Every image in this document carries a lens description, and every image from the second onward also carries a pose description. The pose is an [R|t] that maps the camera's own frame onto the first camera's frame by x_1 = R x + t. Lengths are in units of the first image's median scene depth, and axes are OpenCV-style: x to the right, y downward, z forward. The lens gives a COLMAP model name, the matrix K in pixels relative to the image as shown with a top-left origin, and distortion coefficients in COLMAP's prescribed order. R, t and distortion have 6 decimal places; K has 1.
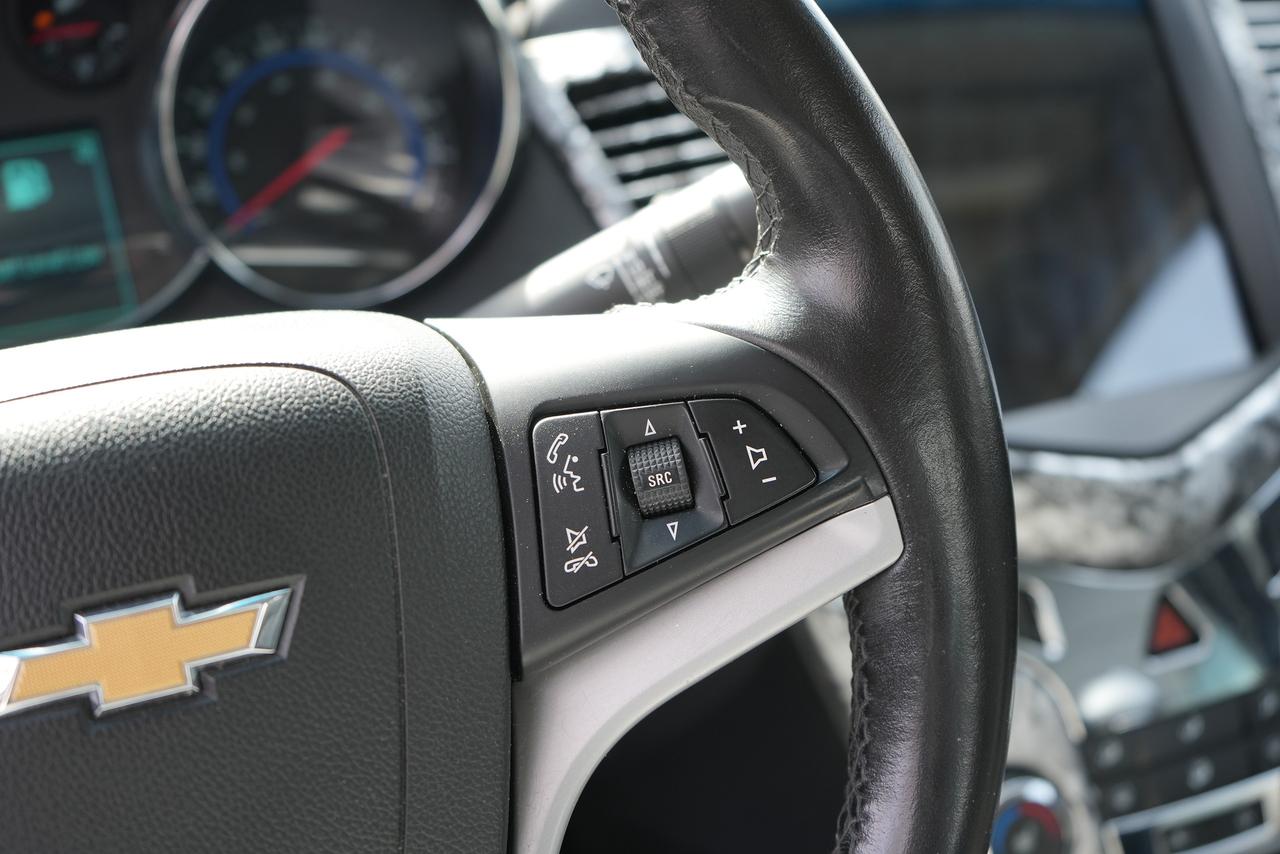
lens RADIAL K [[1593.8, 0, 645.7], [0, 1593.8, 414.9], [0, 0, 1]] dist [-0.000599, 0.000000]
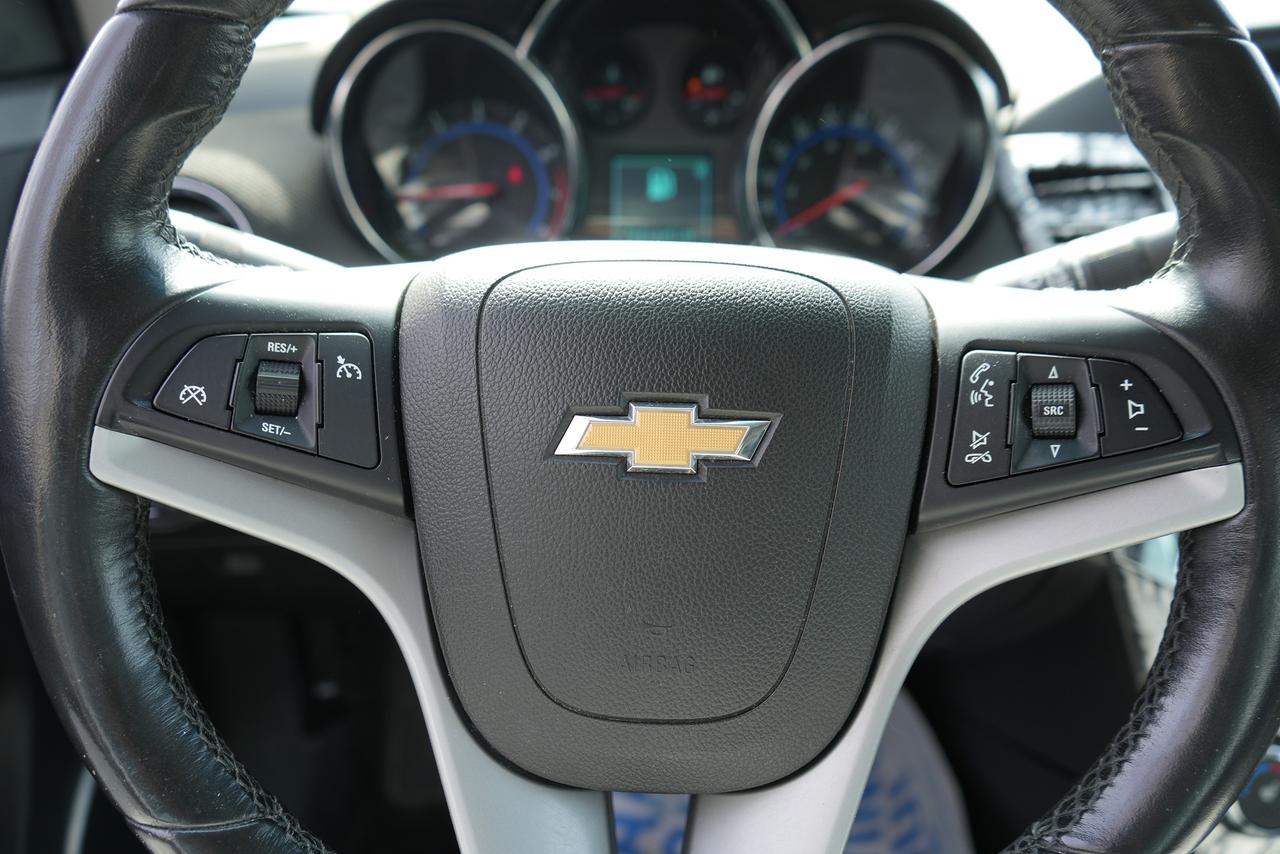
lens RADIAL K [[1017.2, 0, 649.7], [0, 1017.2, 424.8], [0, 0, 1]] dist [-0.014224, 0.000670]
pose [[0.916624, 0.215422, -0.336739, -0.012106], [-0.217258, 0.975566, 0.032710, 0.096574], [0.335557, 0.043177, 0.941030, 0.092495]]
